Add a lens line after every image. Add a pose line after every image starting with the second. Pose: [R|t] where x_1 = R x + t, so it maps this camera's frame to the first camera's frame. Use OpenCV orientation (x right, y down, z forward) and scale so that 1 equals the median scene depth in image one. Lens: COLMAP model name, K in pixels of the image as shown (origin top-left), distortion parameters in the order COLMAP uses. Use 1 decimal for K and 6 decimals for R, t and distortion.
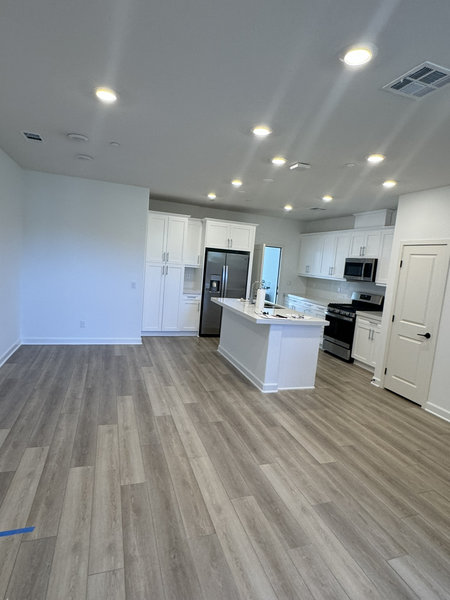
lens RADIAL K [[336.2, 0, 225.0], [0, 336.2, 300.0], [0, 0, 1]] dist [-0.006472, -0.000883]
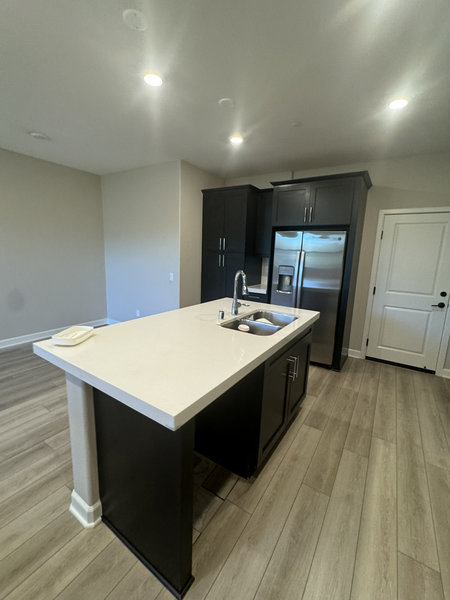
lens RADIAL K [[259.0, 0, 225.0], [0, 259.0, 300.0], [0, 0, 1]] dist [0.000138, 0.000014]
pose [[0.608366, 0.090209, -0.788513, 0.332296], [-0.077533, 0.995522, 0.054073, -0.029092], [0.789860, 0.028240, 0.612636, 0.627899]]
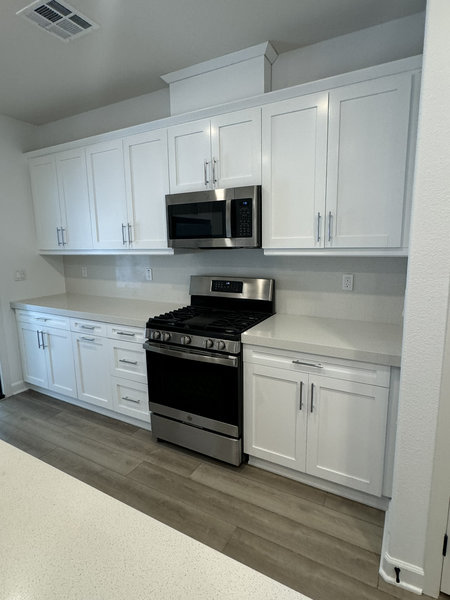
lens RADIAL K [[336.2, 0, 225.0], [0, 336.2, 300.0], [0, 0, 1]] dist [-0.006472, -0.000883]
pose [[0.749003, -0.198118, 0.632253, 0.145965], [0.149773, 0.980175, 0.129710, -0.047094], [-0.645417, -0.002459, 0.763827, 0.679055]]
